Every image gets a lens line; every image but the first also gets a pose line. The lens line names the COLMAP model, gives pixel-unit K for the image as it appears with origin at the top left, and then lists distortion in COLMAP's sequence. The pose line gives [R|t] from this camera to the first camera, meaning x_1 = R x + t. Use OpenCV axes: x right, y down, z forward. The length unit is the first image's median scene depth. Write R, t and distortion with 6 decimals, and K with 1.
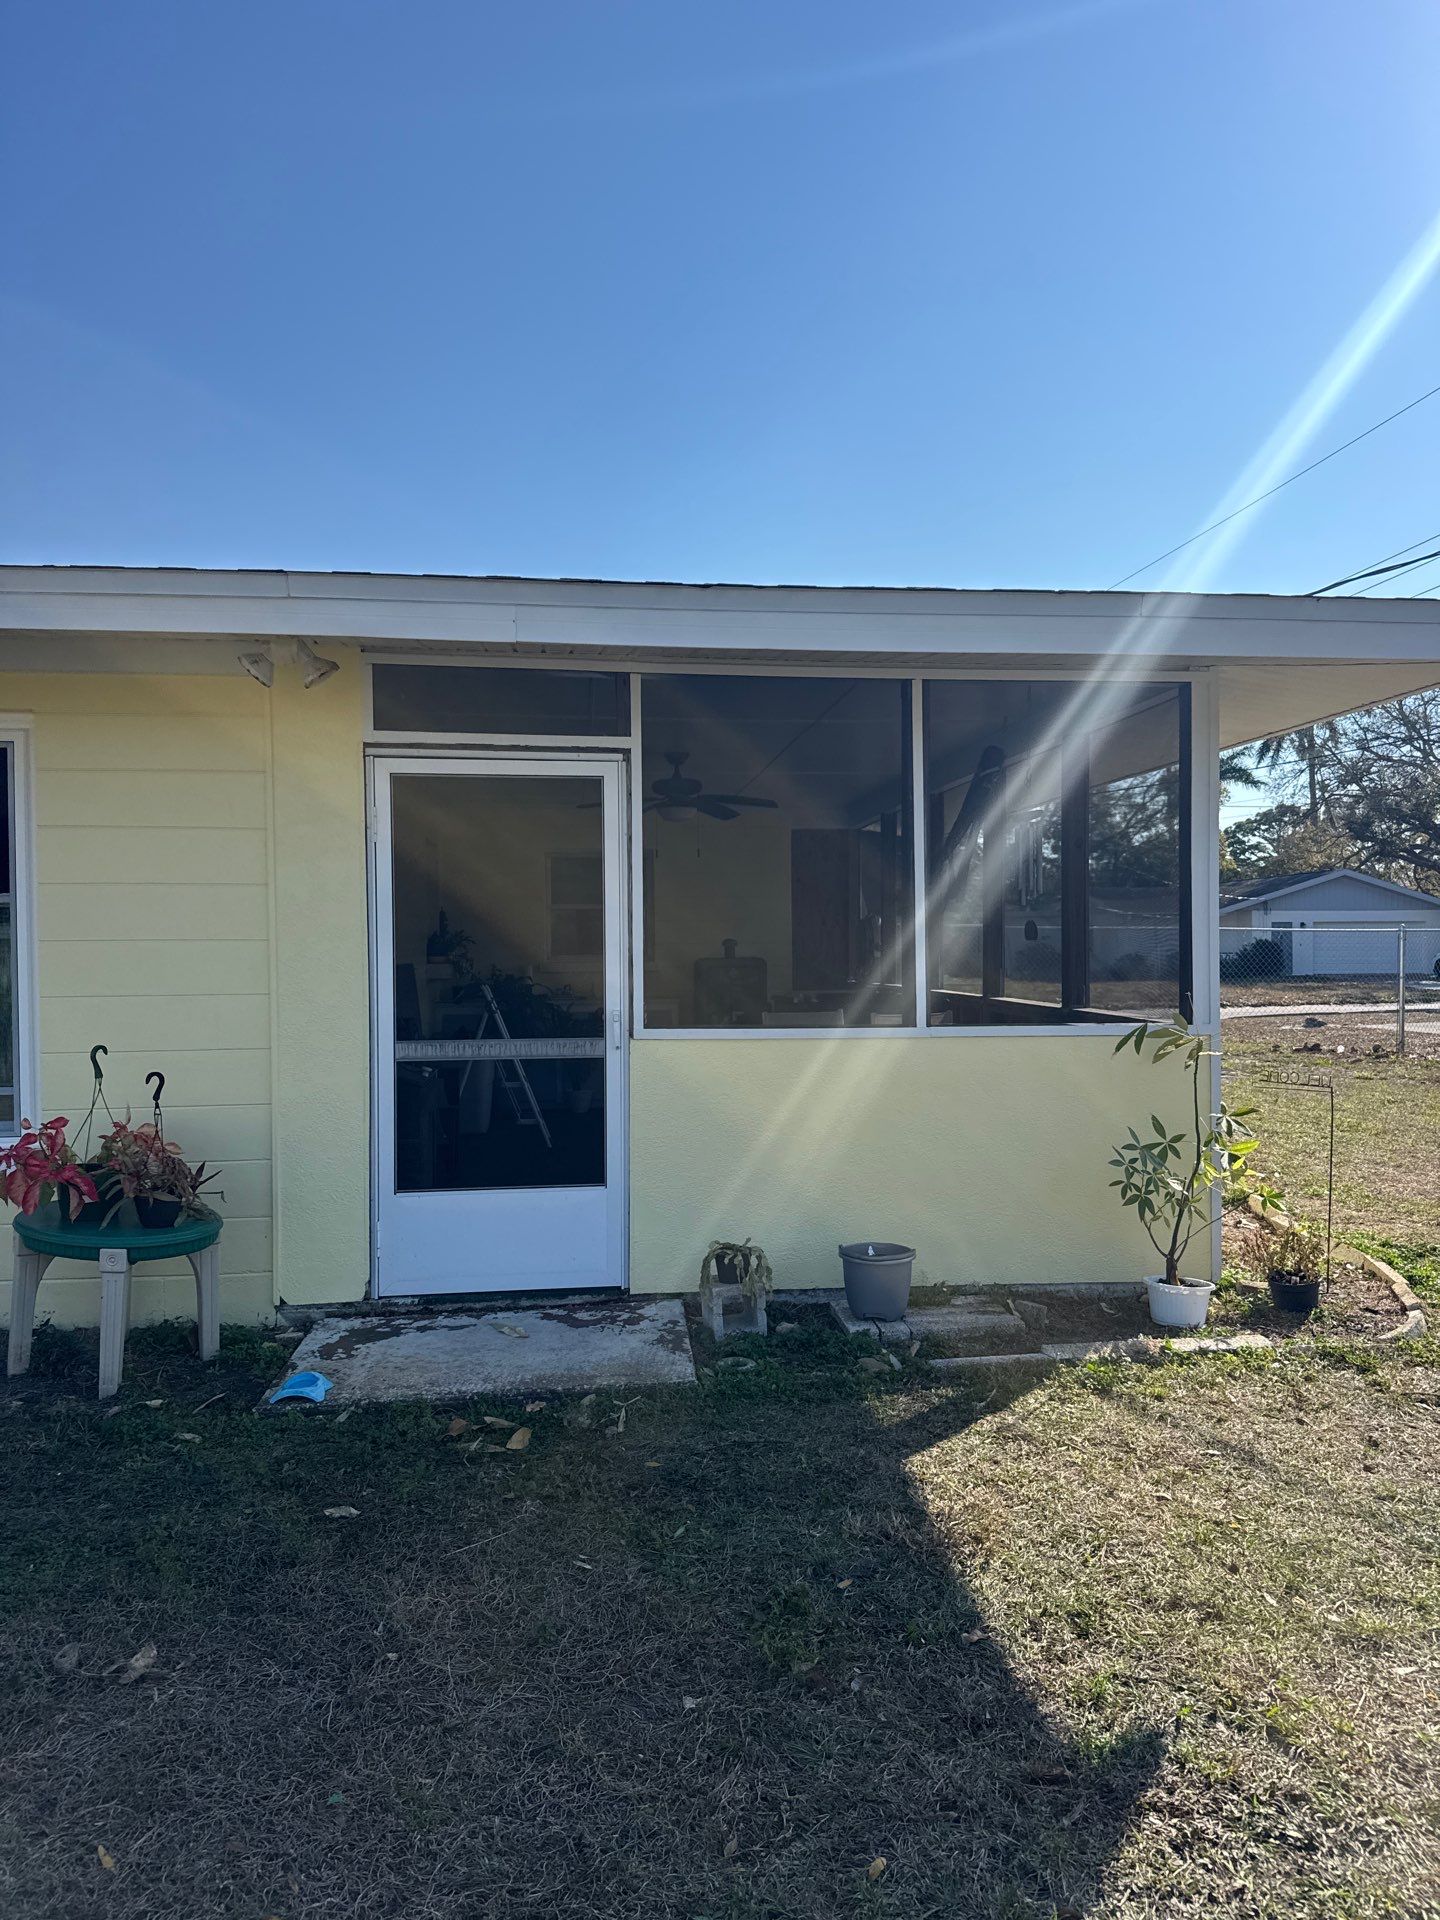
lens RADIAL K [[1328.7, 0, 720.0], [0, 1328.7, 960.0], [0, 0, 1]] dist [0.078548, -0.000514]
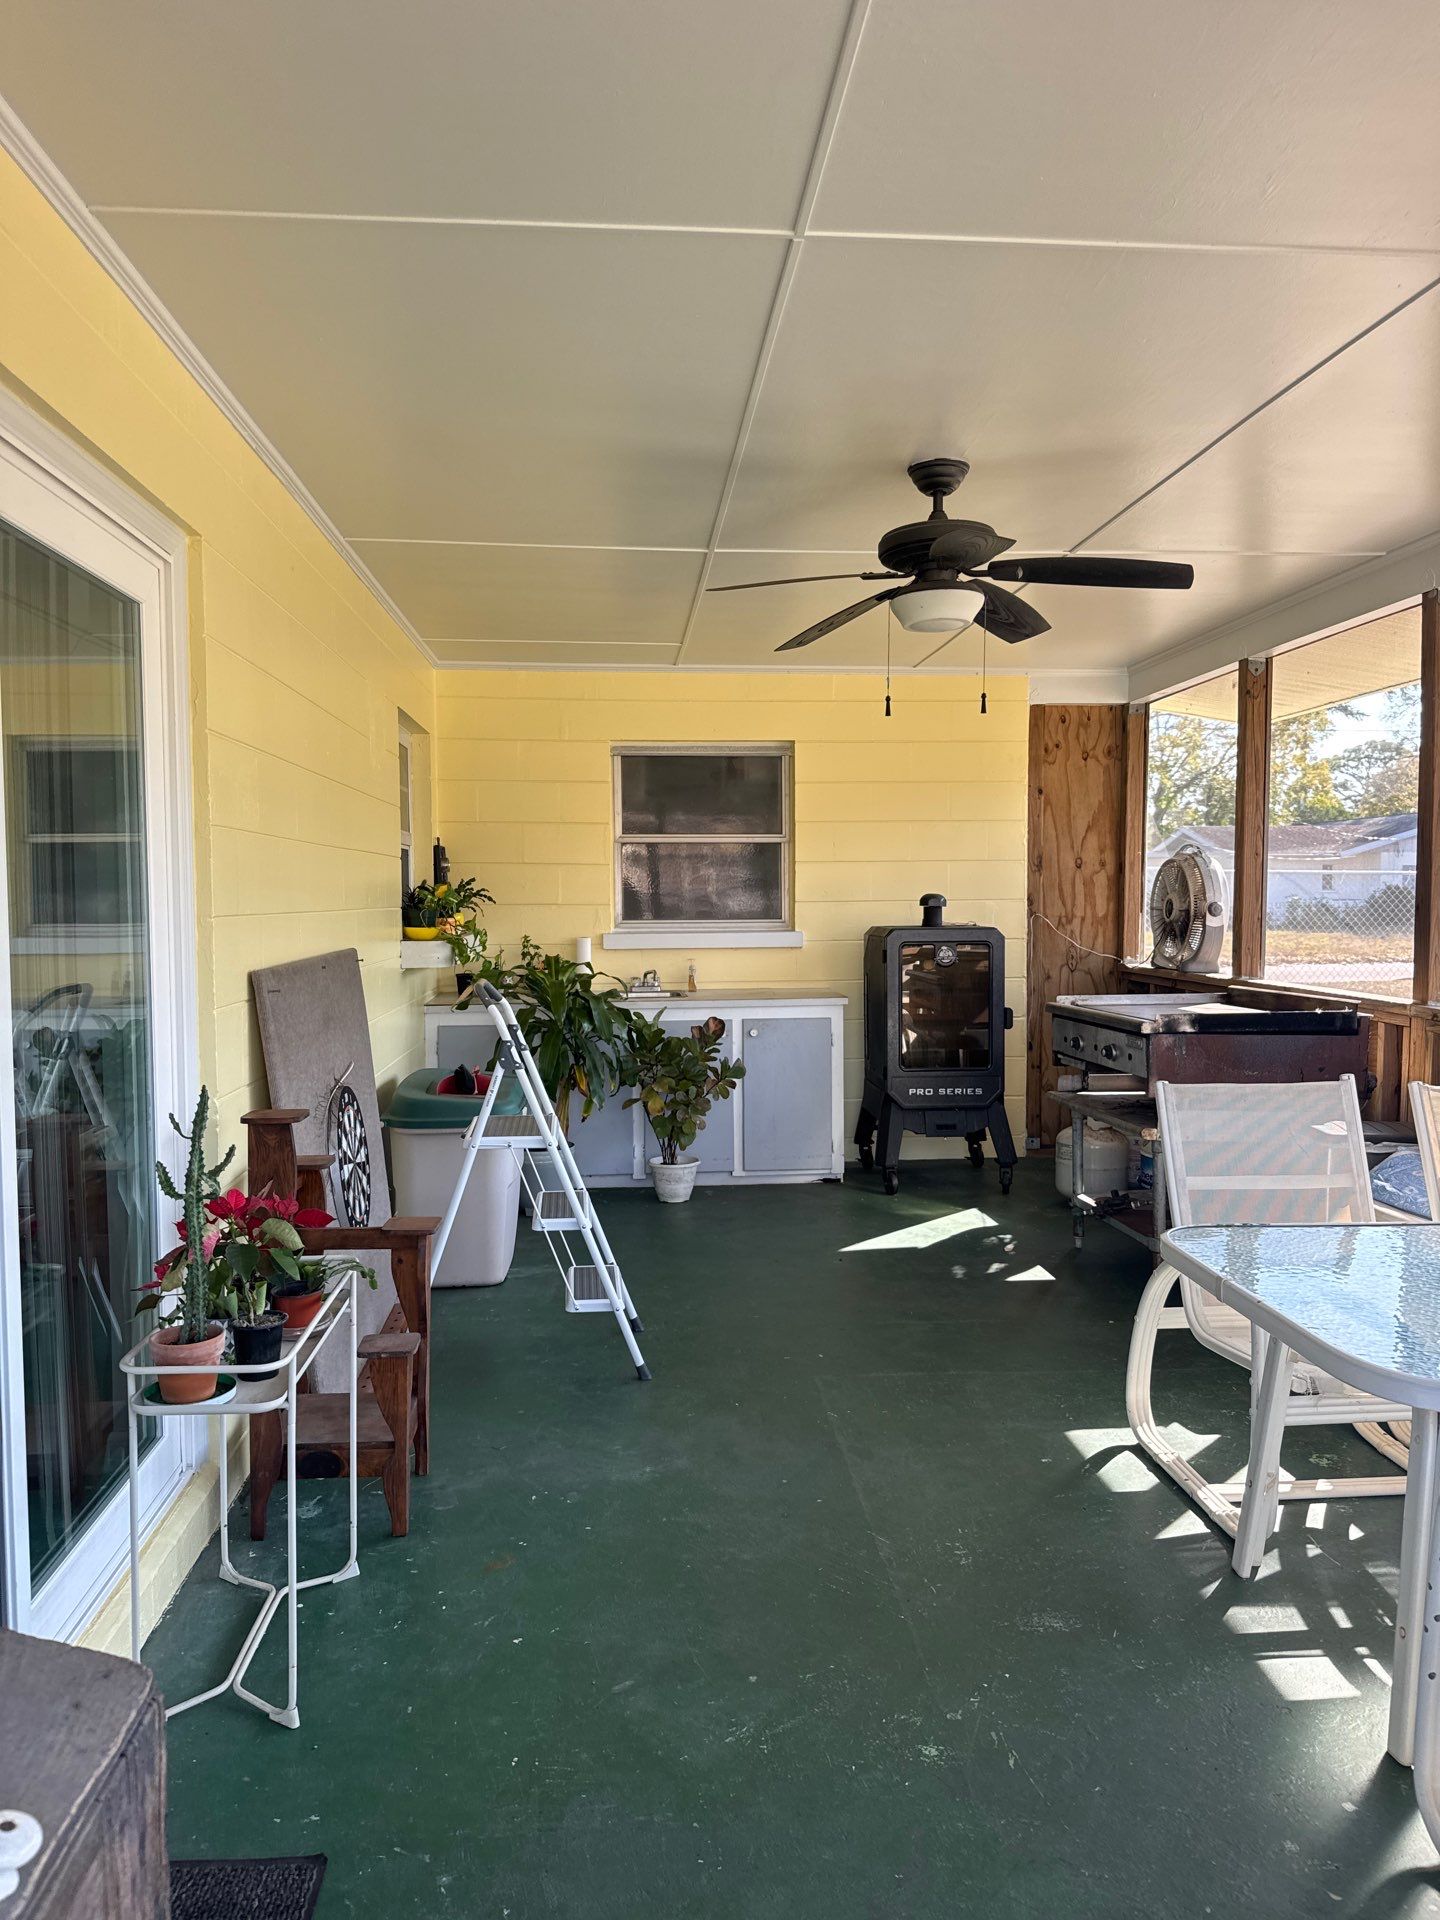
lens RADIAL K [[1328.7, 0, 720.0], [0, 1328.7, 960.0], [0, 0, 1]] dist [0.078548, -0.000514]
pose [[0.999467, 0.000157, -0.032648, -0.065774], [0.001177, 0.999165, 0.040844, -0.011051], [0.032627, -0.040861, 0.998632, 0.423998]]
